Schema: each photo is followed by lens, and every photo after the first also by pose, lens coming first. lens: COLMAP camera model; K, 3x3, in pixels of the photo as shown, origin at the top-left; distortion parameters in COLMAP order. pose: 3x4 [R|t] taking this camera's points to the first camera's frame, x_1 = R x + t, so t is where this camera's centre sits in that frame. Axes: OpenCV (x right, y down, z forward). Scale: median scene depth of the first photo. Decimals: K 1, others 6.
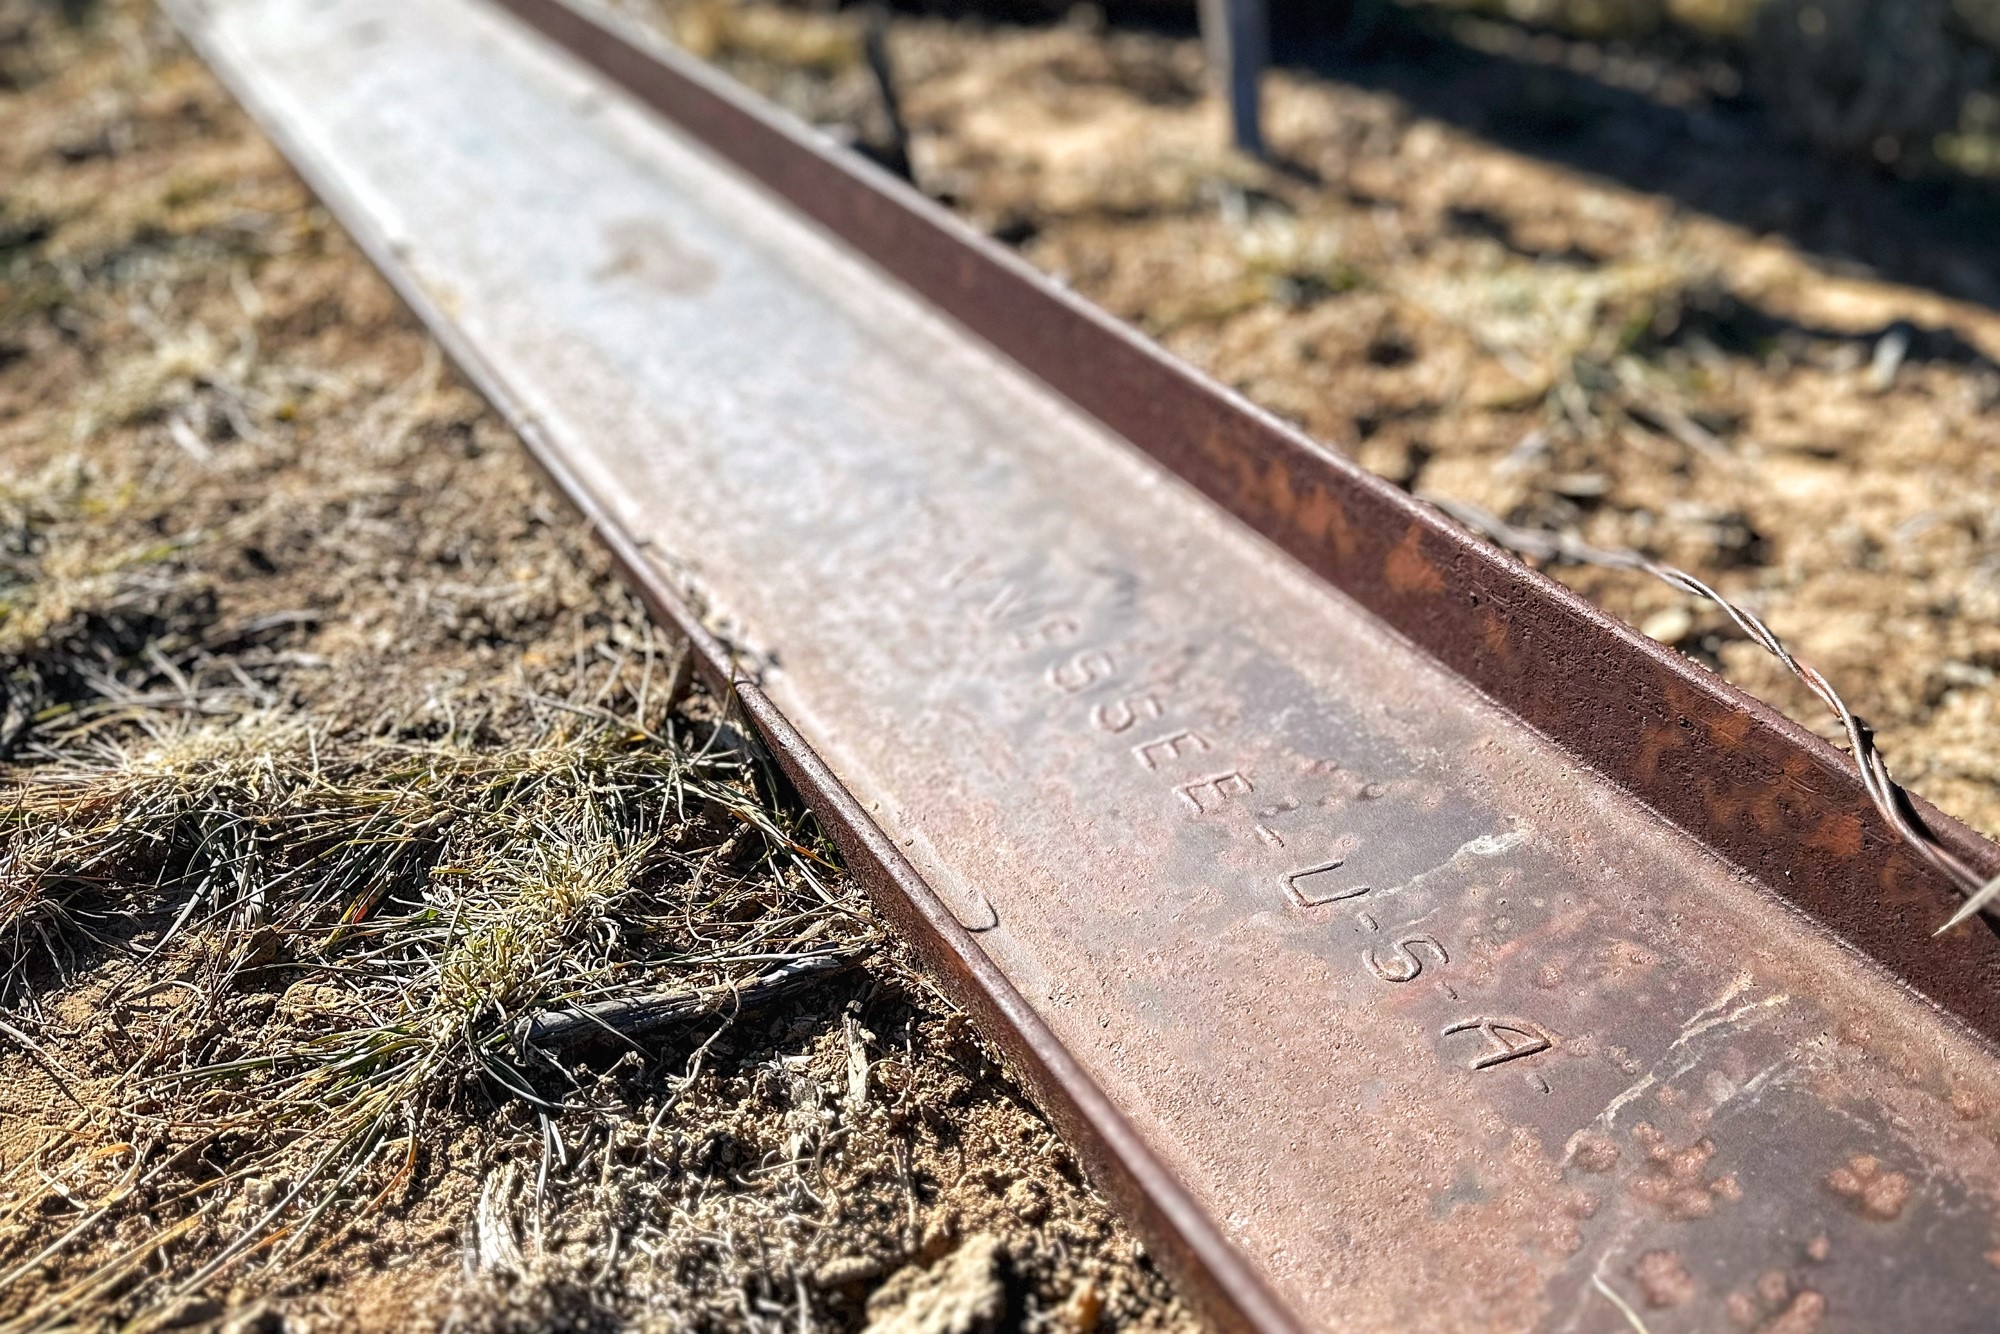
lens RADIAL K [[1388.2, 0, 999.9], [0, 1388.2, 665.4], [0, 0, 1]] dist [-0.008888, -0.000961]
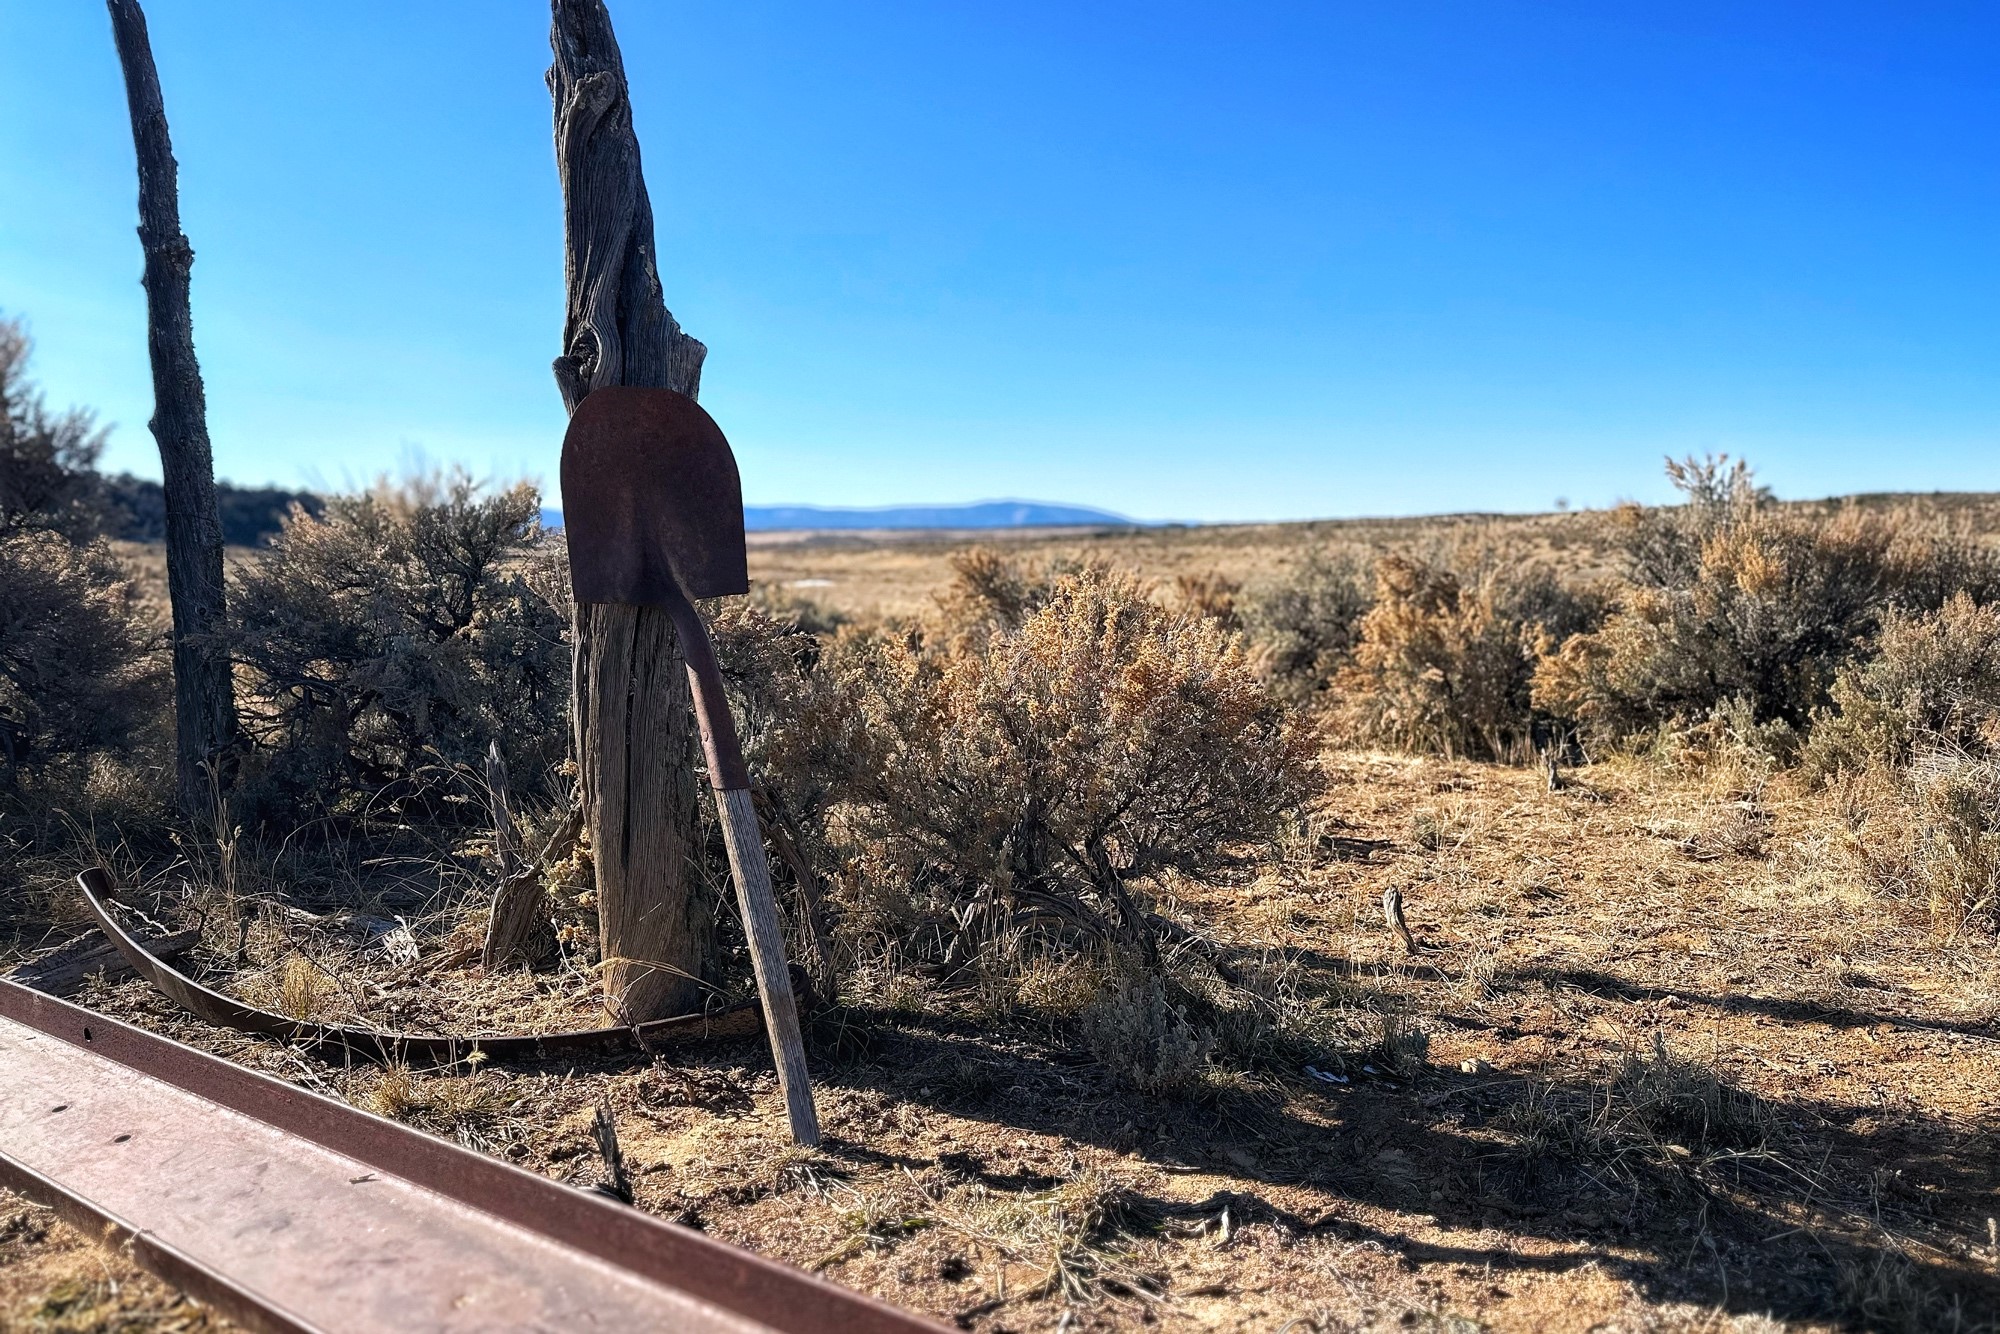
lens RADIAL K [[1388.2, 0, 1000.2], [0, 1388.2, 667.5], [0, 0, 1]] dist [-0.008888, -0.000961]
pose [[0.886812, 0.039490, 0.460440, -0.335168], [0.240100, 0.811943, -0.532071, 0.044272], [-0.394863, 0.582399, 0.710560, -0.388170]]
